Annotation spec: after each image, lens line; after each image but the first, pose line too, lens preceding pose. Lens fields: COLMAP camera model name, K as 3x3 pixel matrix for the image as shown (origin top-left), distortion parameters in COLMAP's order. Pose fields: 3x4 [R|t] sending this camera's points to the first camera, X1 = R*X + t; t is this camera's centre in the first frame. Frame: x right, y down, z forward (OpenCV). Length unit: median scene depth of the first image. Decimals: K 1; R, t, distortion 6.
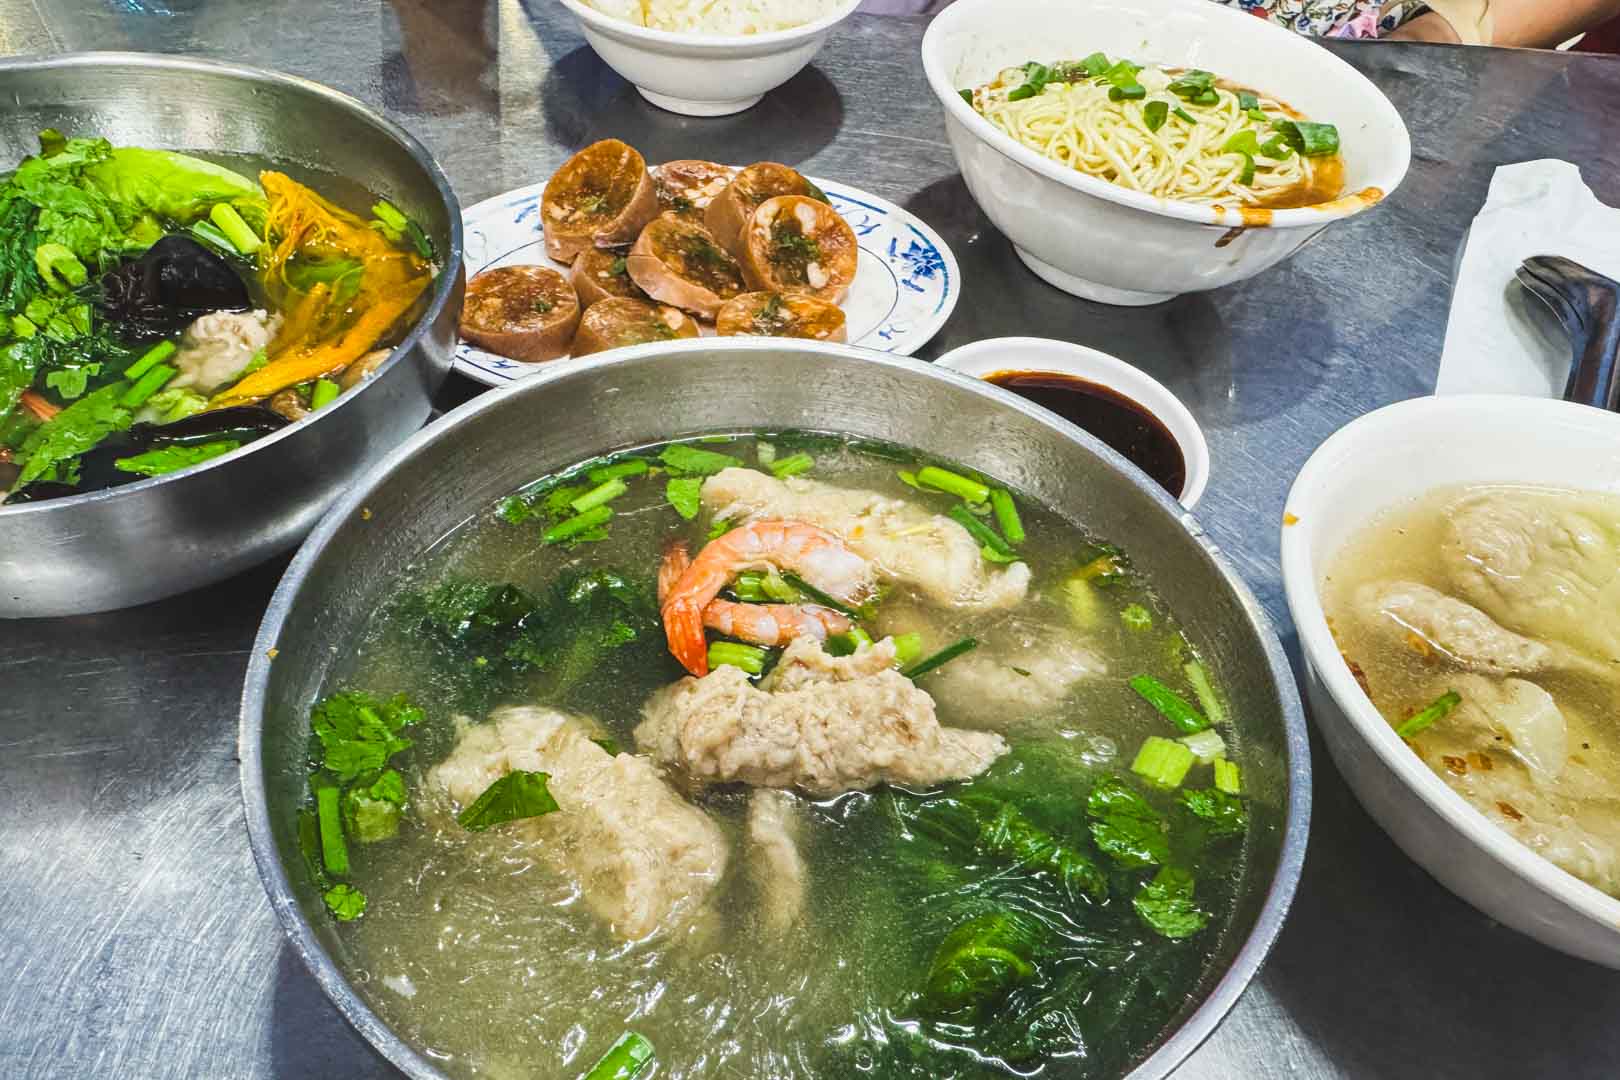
lens RADIAL K [[1105.9, 0, 758.5], [0, 1105.9, 670.5], [0, 0, 1]] dist [0.001530, -0.001650]
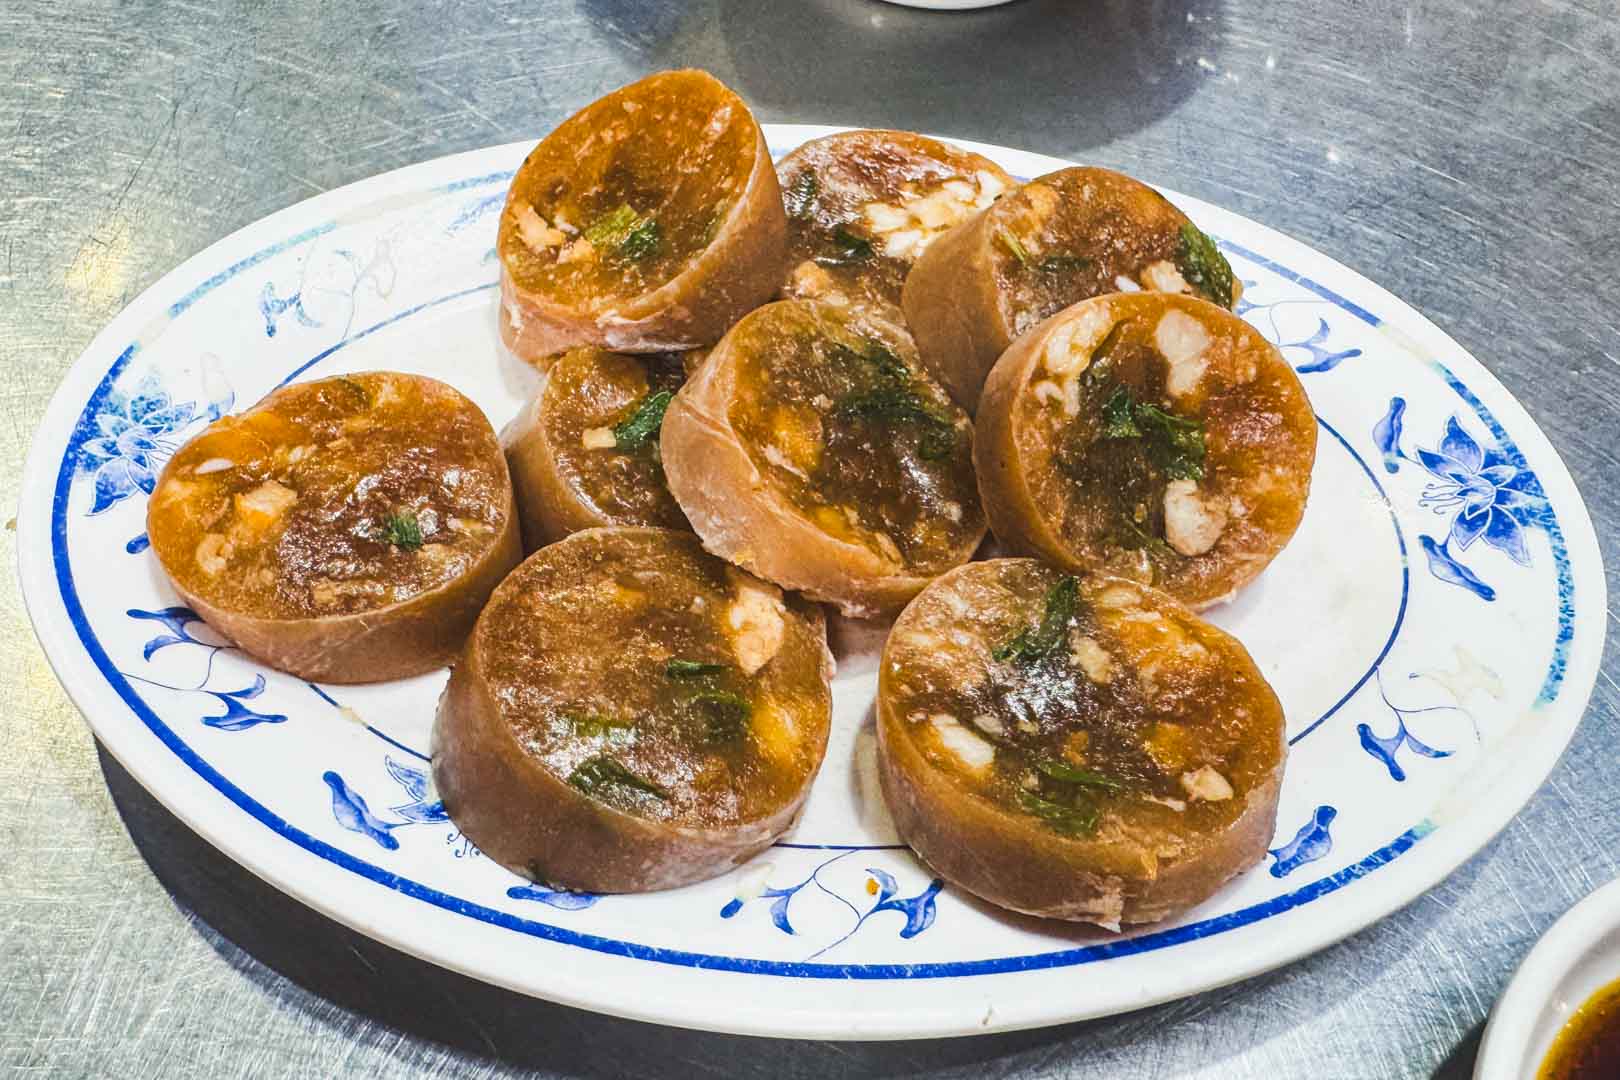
lens RADIAL K [[1088.4, 0, 813.2], [0, 1088.4, 444.9], [0, 0, 1]] dist [-0.004974, -0.000554]
pose [[0.981299, 0.150216, -0.120362, -0.033282], [-0.153214, 0.988064, -0.015997, -0.440589], [0.116522, 0.034139, 0.992601, 0.793539]]
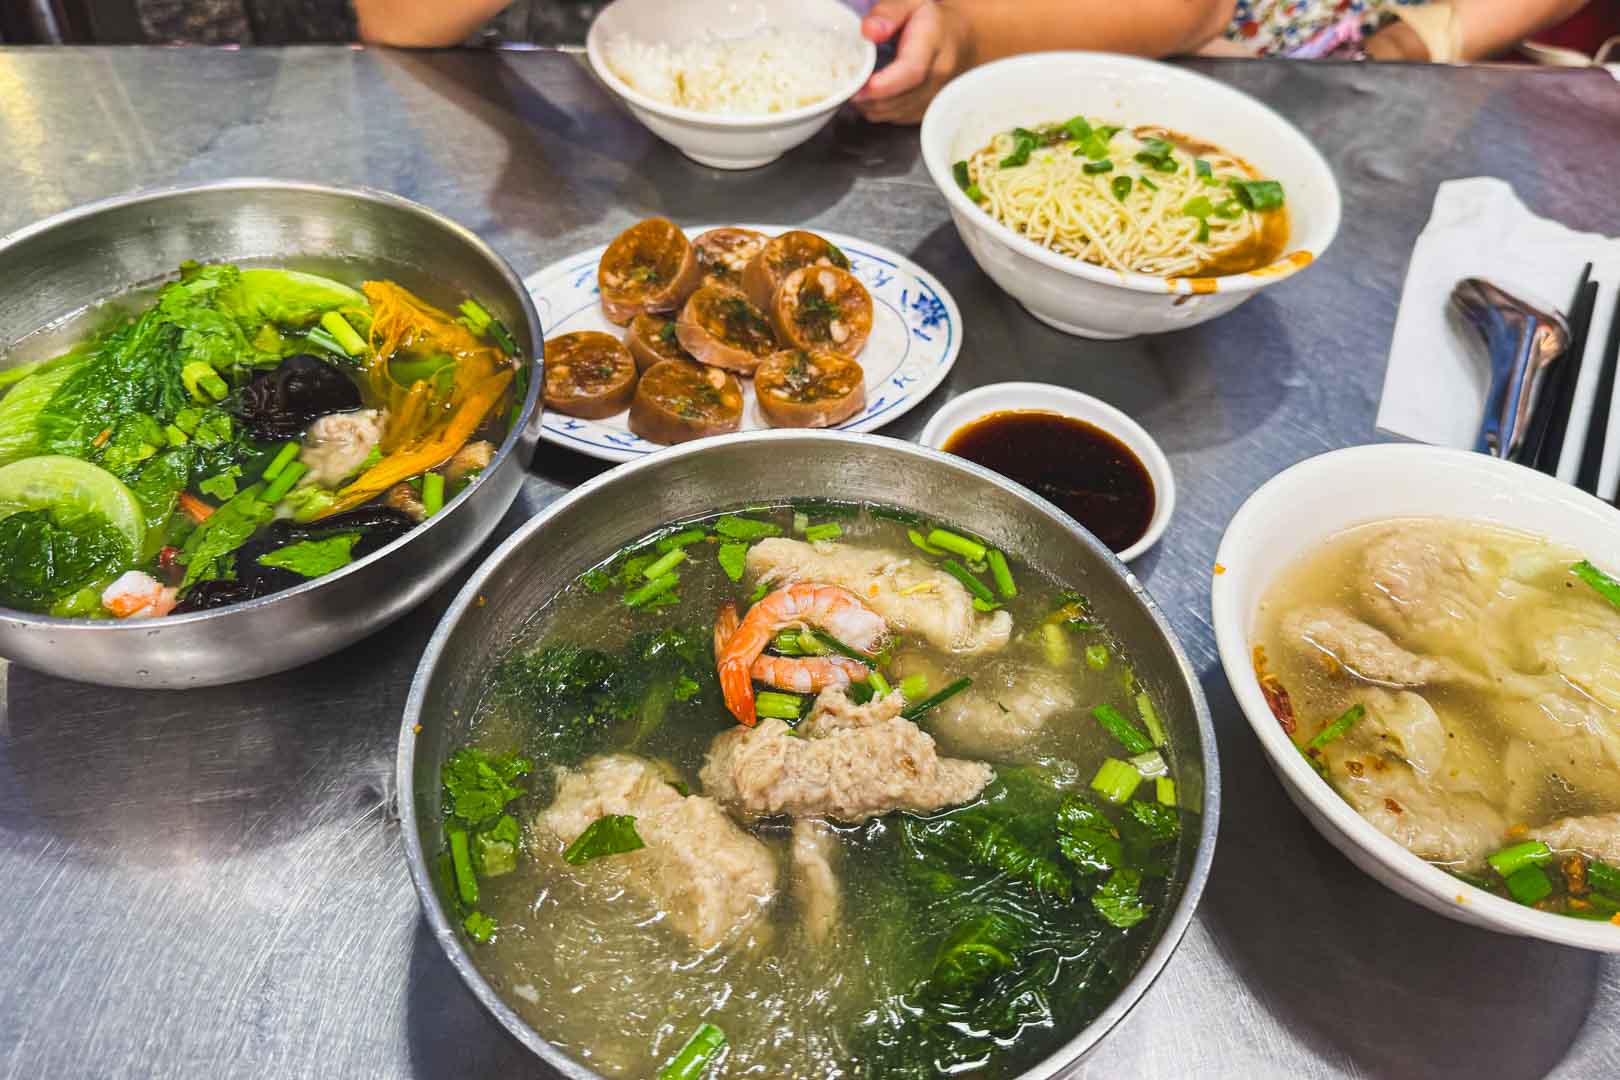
lens RADIAL K [[1220.3, 0, 839.0], [0, 1220.3, 486.4], [0, 0, 1]] dist [0.099429, -0.181083]
pose [[0.999068, -0.034235, 0.026280, 0.016847], [0.035717, 0.997670, -0.058137, -0.147851], [-0.024228, 0.059021, 0.997963, -0.341811]]
